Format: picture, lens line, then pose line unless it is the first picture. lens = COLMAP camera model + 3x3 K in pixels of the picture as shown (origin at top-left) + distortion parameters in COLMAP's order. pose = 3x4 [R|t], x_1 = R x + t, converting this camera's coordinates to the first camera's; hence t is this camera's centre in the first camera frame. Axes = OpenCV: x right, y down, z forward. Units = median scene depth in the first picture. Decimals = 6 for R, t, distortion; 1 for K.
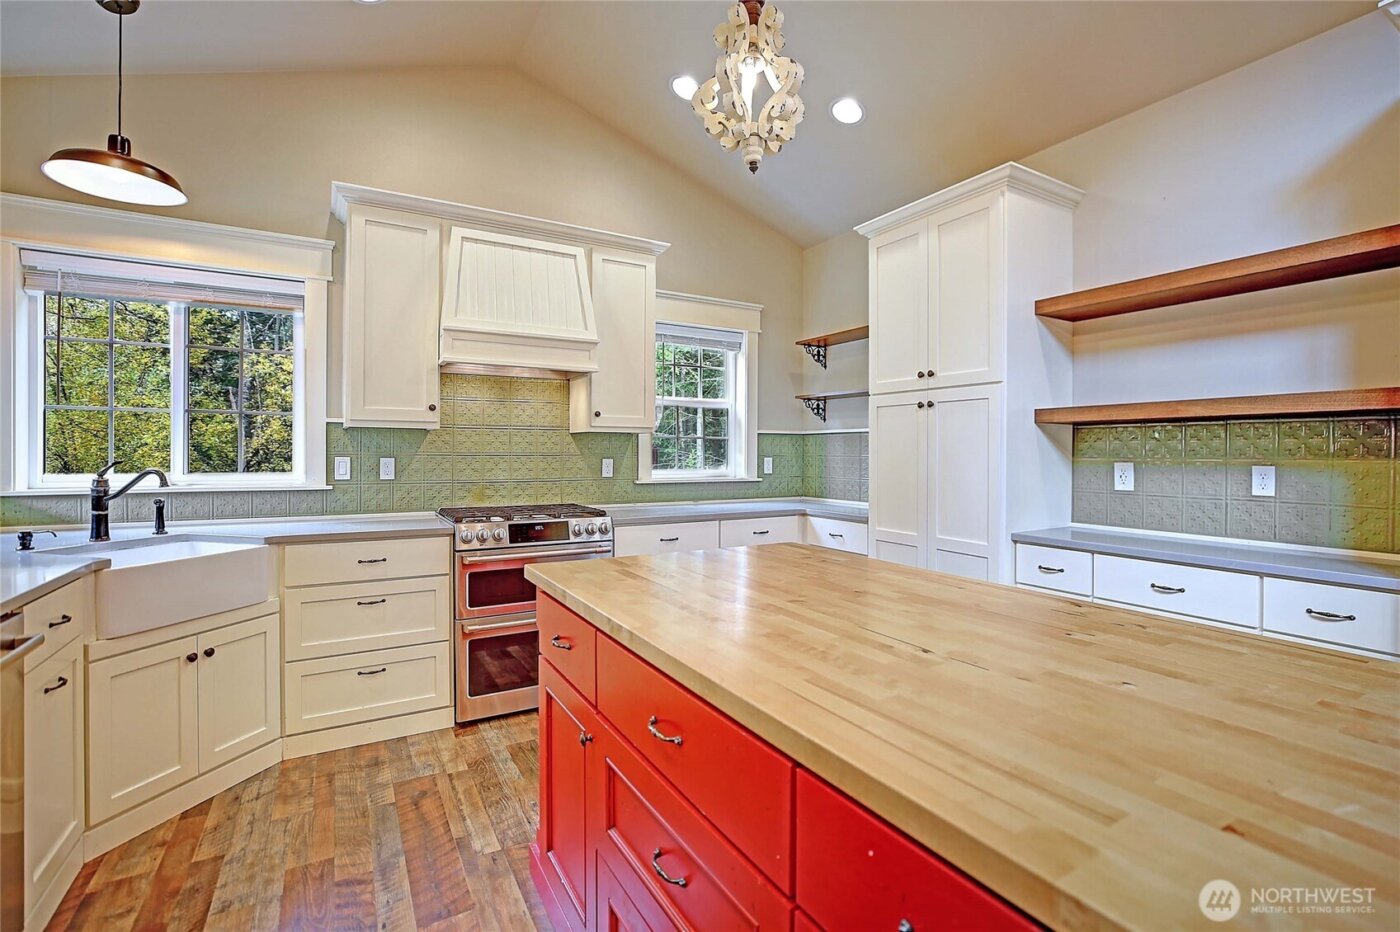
lens RADIAL K [[629.7, 0, 702.0], [0, 629.7, 456.5], [0, 0, 1]] dist [-0.023552, 0.011285]
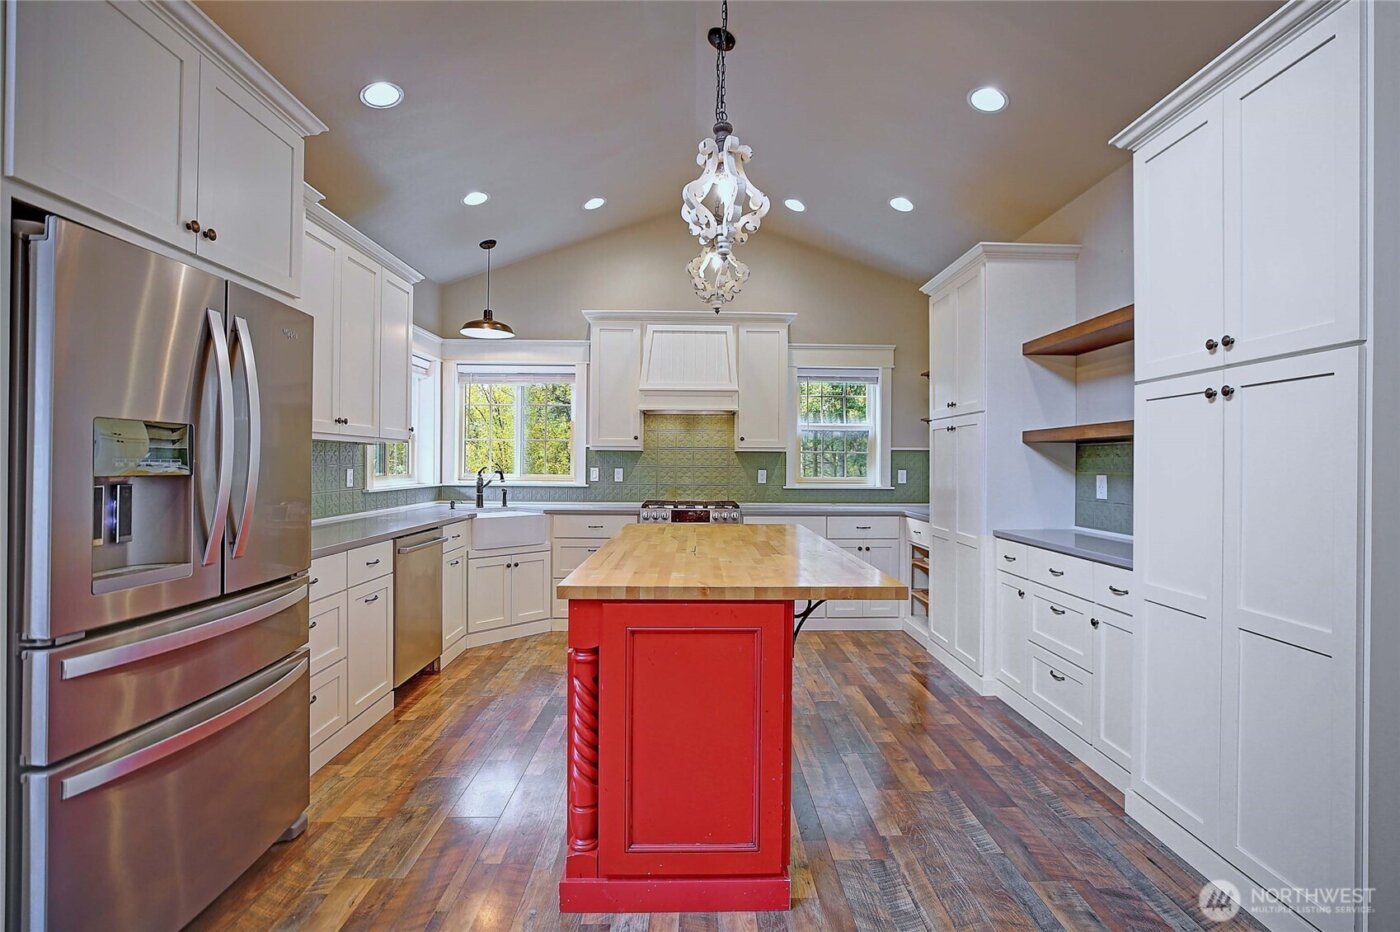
lens RADIAL K [[638.2, 0, 707.1], [0, 638.2, 462.8], [0, 0, 1]] dist [-0.001386, -0.000076]
pose [[0.873880, 0.000484, -0.486141, 0.541337], [-0.005978, 0.999935, -0.009751, 0.002518], [0.486104, 0.011428, 0.873826, -0.363644]]
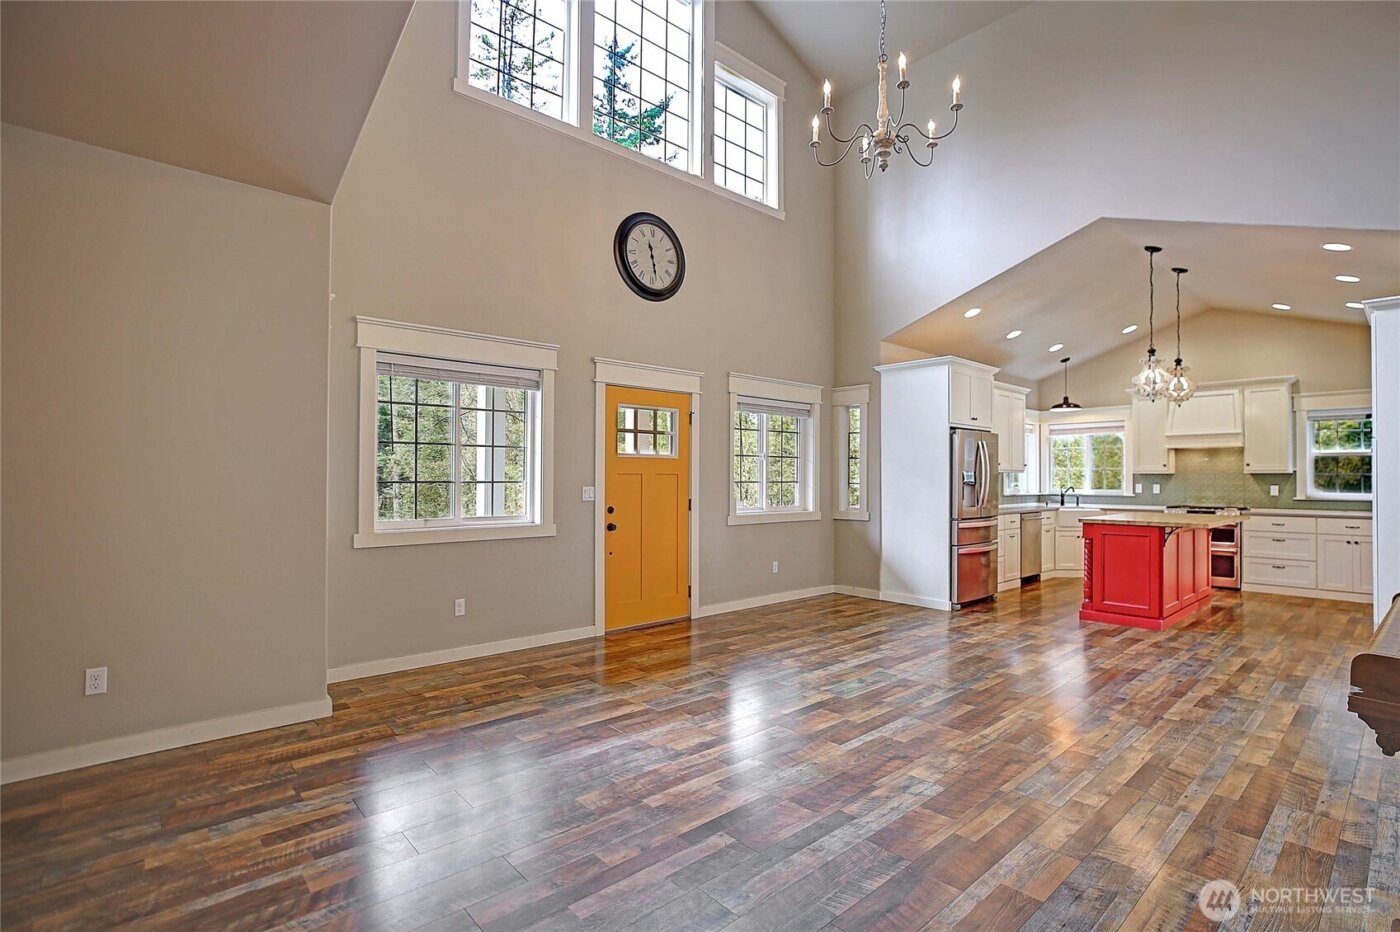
lens RADIAL K [[675.3, 0, 716.6], [0, 675.3, 469.7], [0, 0, 1]] dist [-0.001785, -0.000306]
pose [[0.224625, -0.020303, -0.974234, 1.892962], [-0.008947, 0.999698, -0.022896, 0.021170], [0.974404, 0.013859, 0.224375, -1.454109]]
